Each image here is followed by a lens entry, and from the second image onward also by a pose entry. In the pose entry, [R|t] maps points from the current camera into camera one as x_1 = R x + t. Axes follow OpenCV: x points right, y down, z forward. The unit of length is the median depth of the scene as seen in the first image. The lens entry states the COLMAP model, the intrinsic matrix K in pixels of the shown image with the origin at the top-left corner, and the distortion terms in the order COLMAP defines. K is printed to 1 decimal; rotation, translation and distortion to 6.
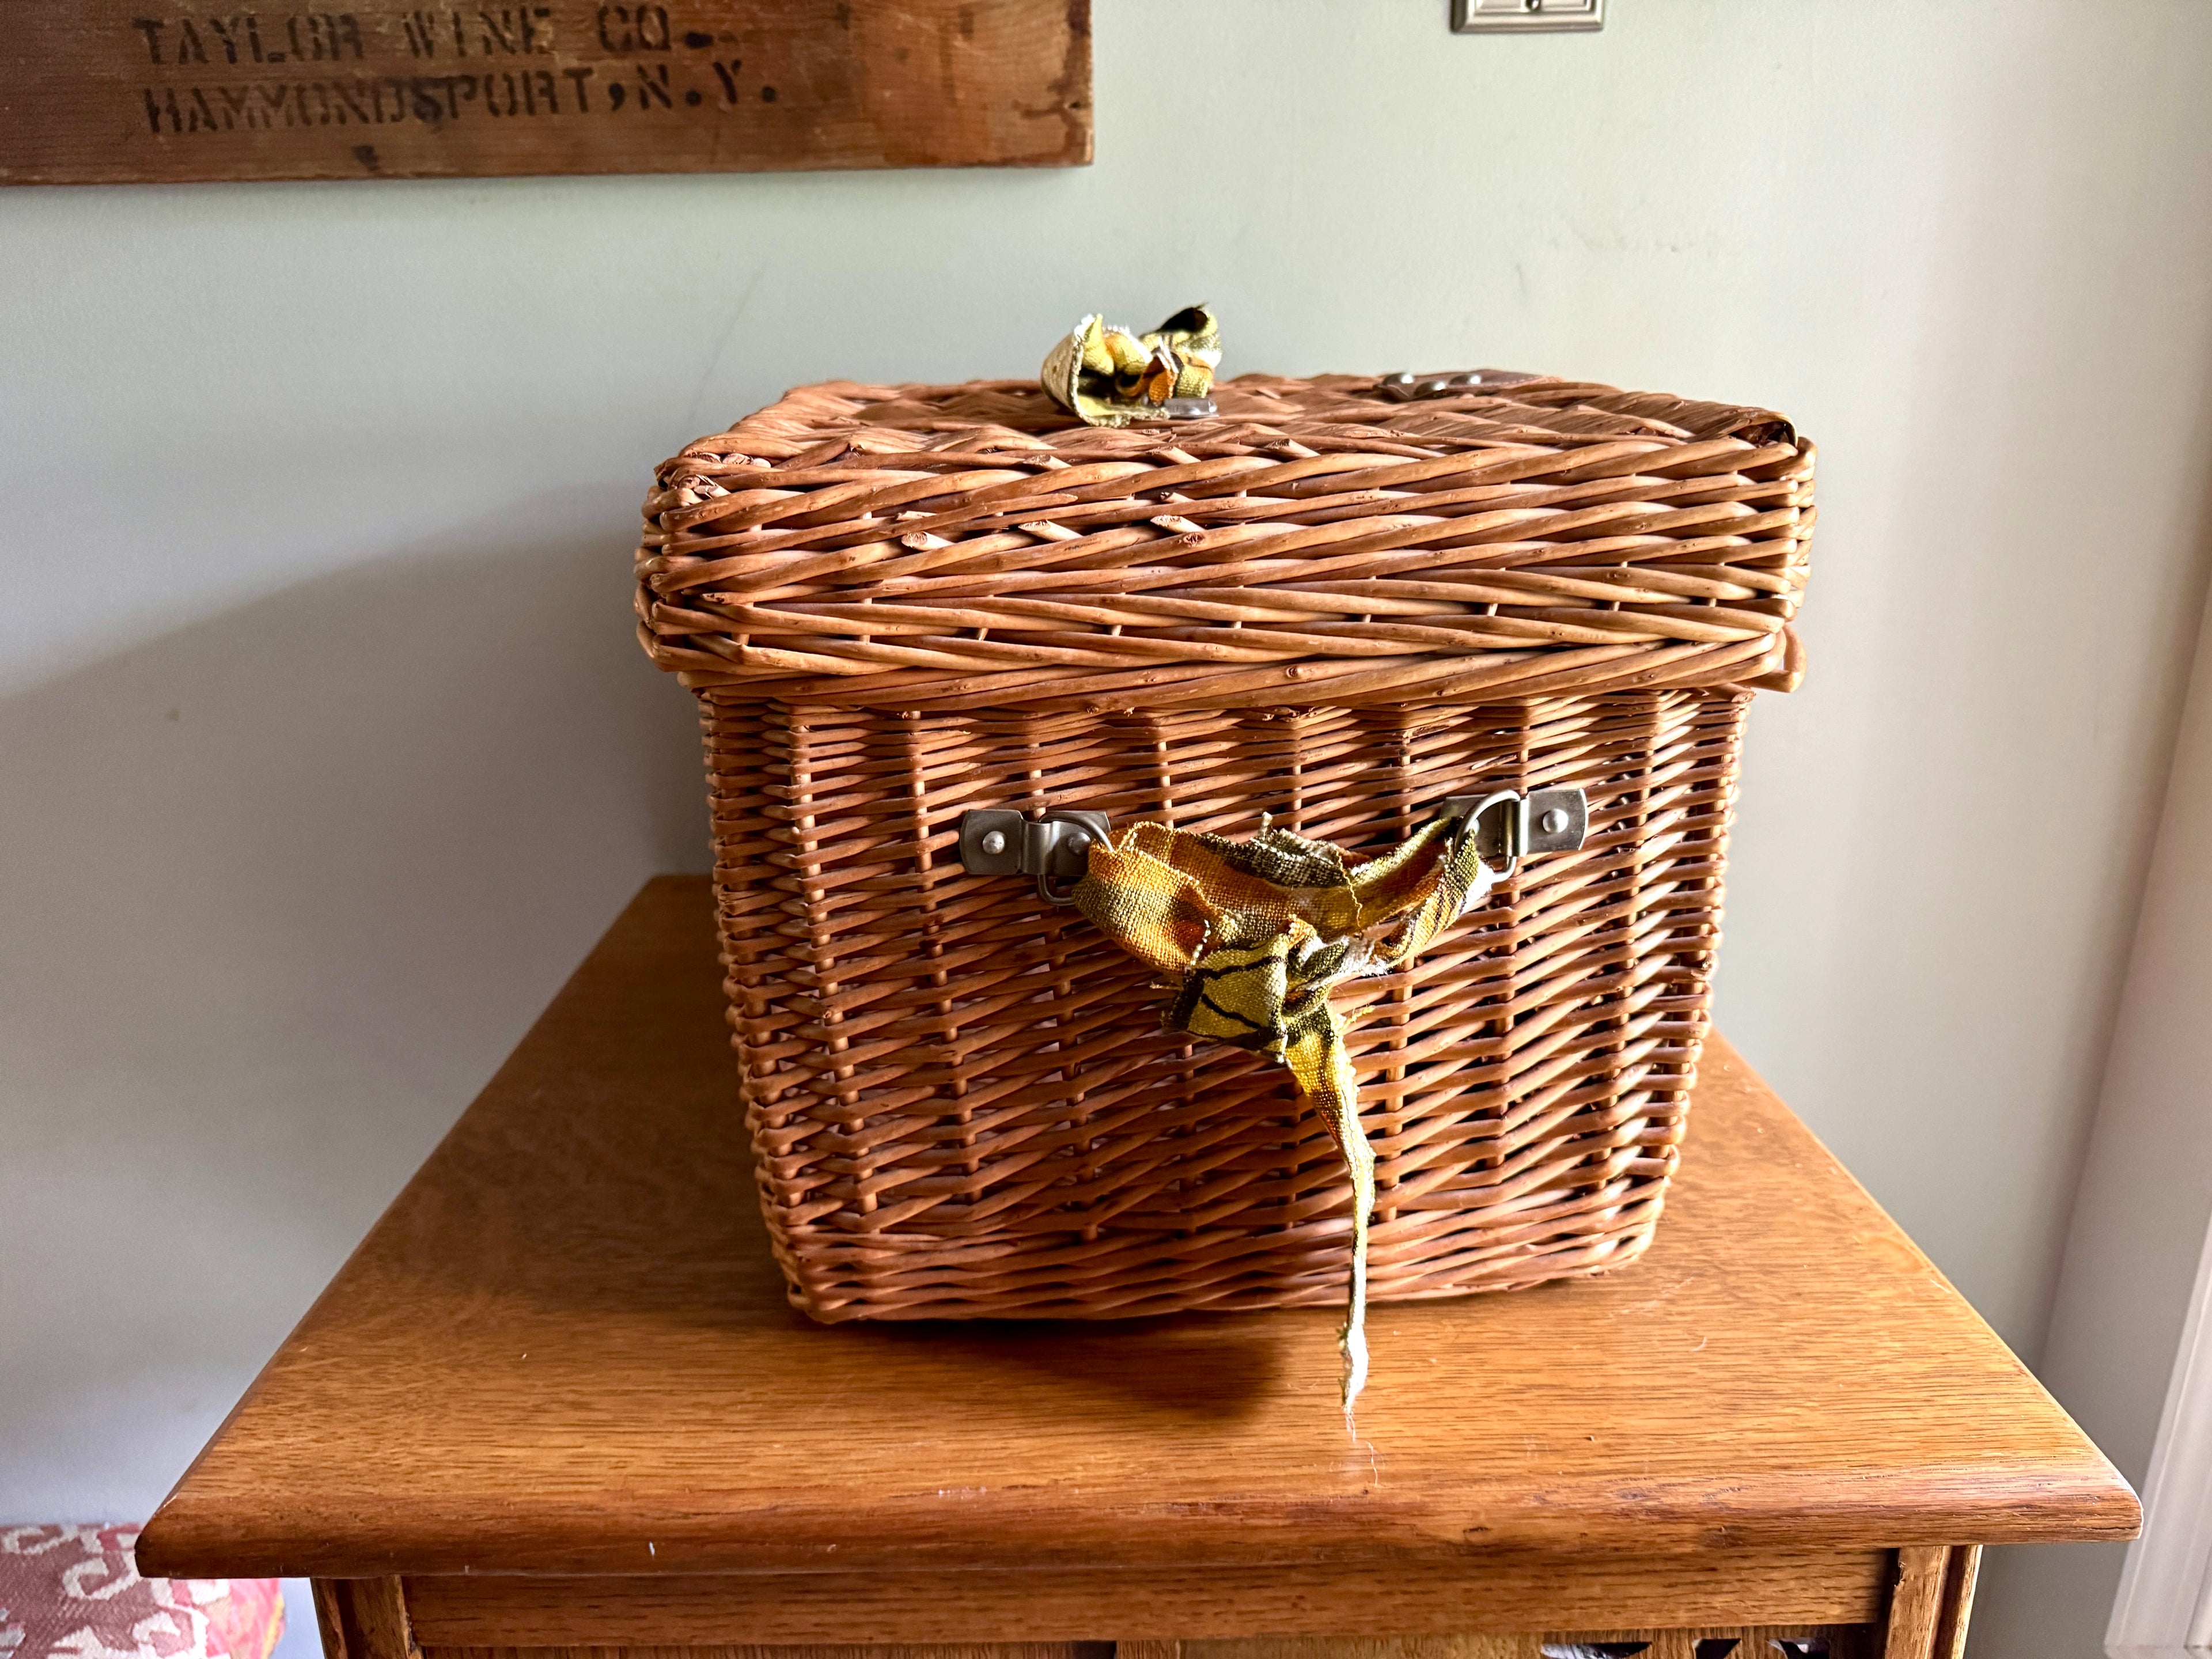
lens RADIAL K [[1641.7, 0, 1121.3], [0, 1641.7, 842.4], [0, 0, 1]] dist [-0.021749, 0.000746]
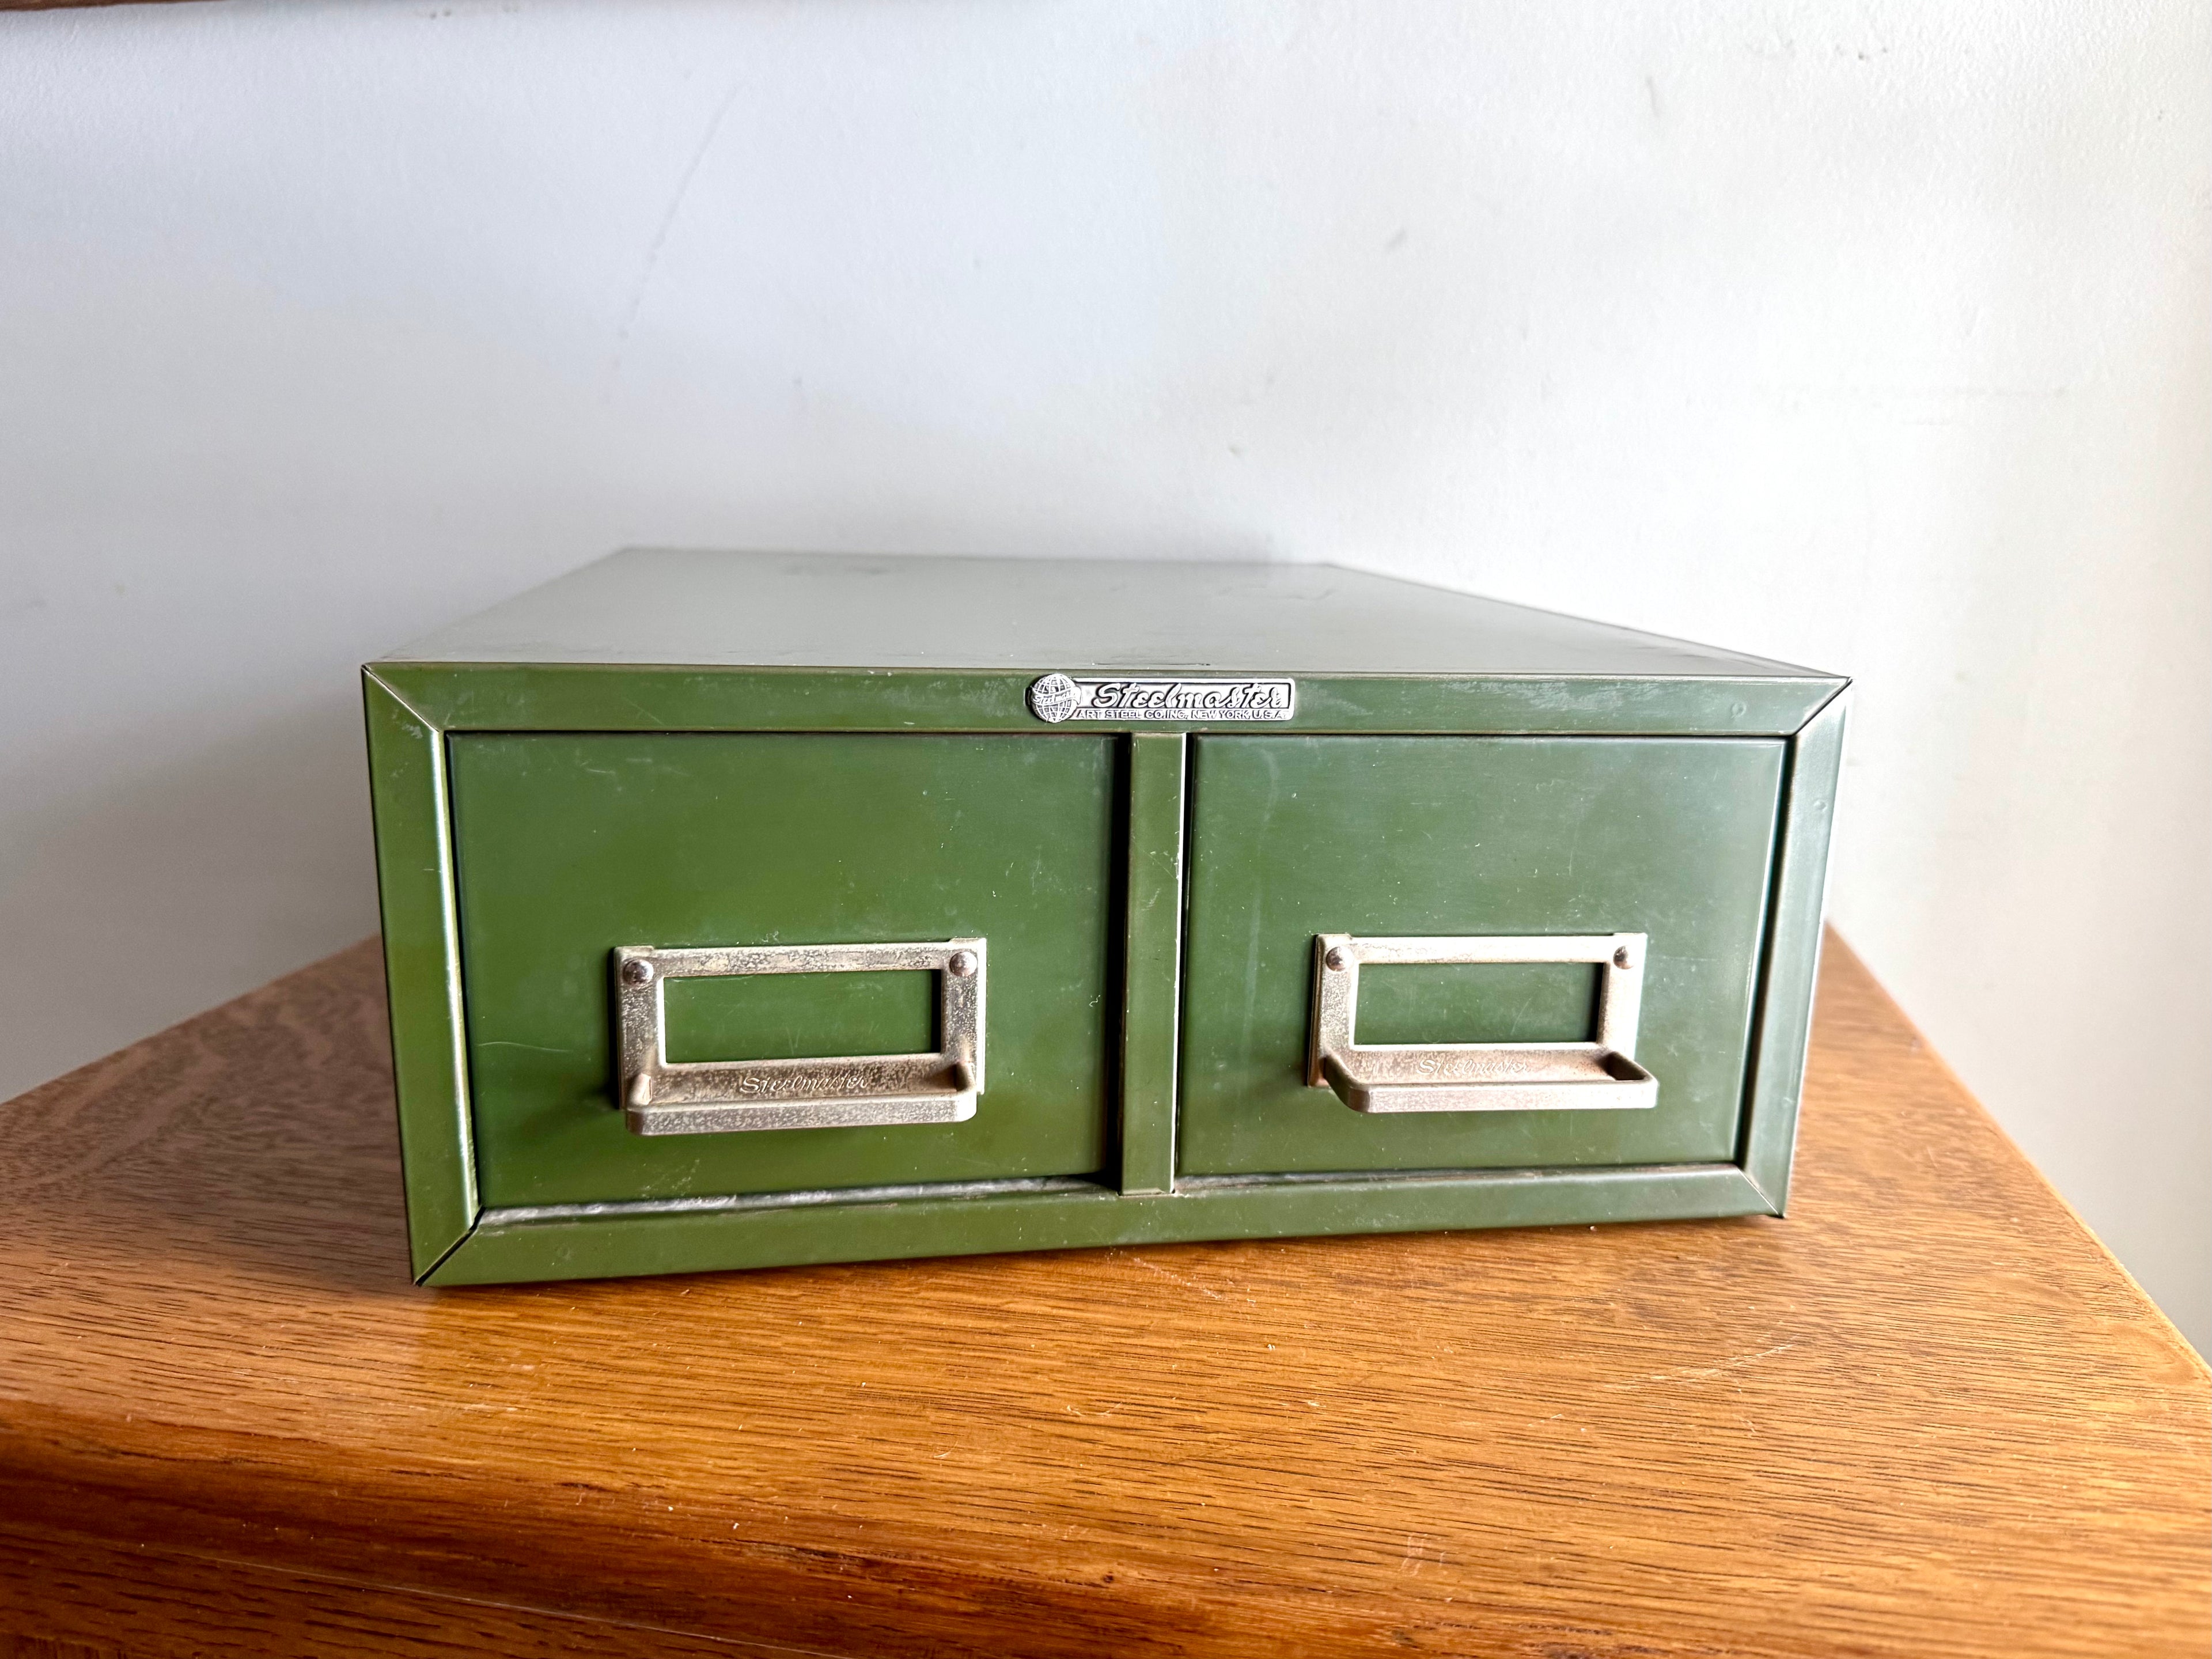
lens RADIAL K [[1688.2, 0, 1119.2], [0, 1688.2, 835.0], [0, 0, 1]] dist [-0.020160, -0.003346]
pose [[0.978887, 0.068047, -0.192741, 0.230296], [-0.083731, 0.993705, -0.074424, 0.156062], [0.186464, 0.088991, 0.978423, 0.338658]]
